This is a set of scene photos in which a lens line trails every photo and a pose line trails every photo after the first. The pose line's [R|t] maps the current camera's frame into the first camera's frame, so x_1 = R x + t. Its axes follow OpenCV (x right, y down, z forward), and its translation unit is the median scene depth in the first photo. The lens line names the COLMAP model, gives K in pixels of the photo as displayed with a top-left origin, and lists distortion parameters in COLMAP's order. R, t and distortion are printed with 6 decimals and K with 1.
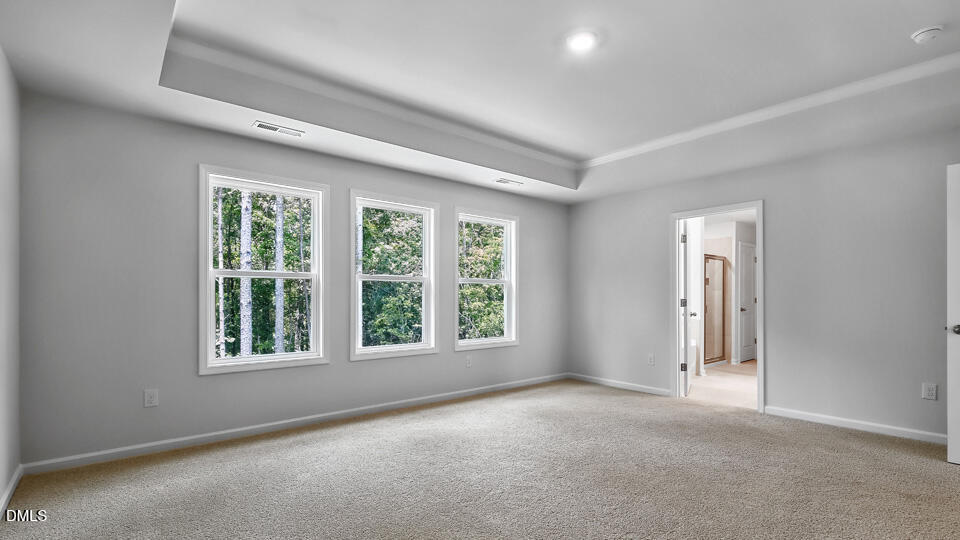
lens RADIAL K [[438.2, 0, 460.6], [0, 438.2, 302.7], [0, 0, 1]] dist [0.001380, 0.001051]
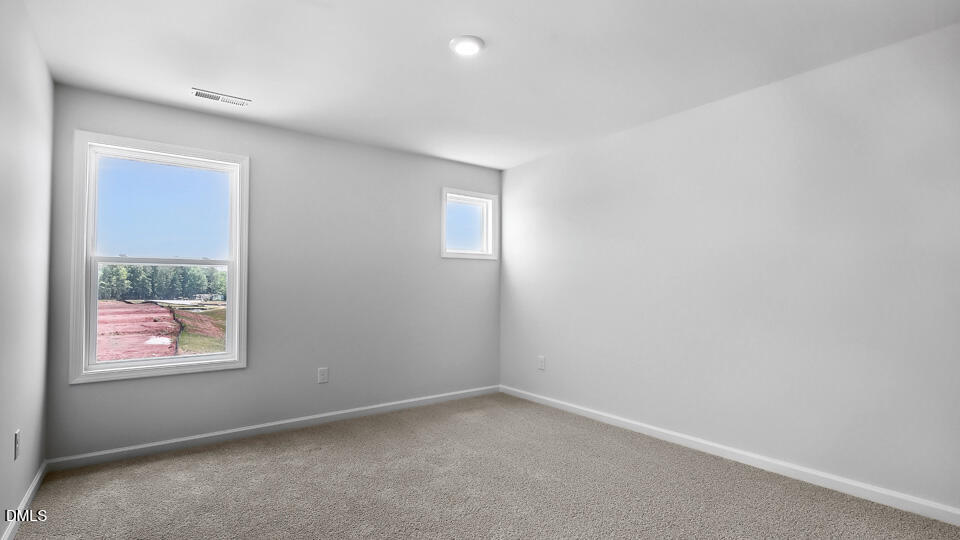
lens RADIAL K [[438.2, 0, 504.3], [0, 438.2, 292.6], [0, 0, 1]] dist [0.001380, 0.001051]
pose [[0.999276, -0.003120, -0.037907, 0.222545], [0.002980, 0.999989, -0.003744, -0.001412], [0.037919, 0.003628, 0.999274, 0.174869]]
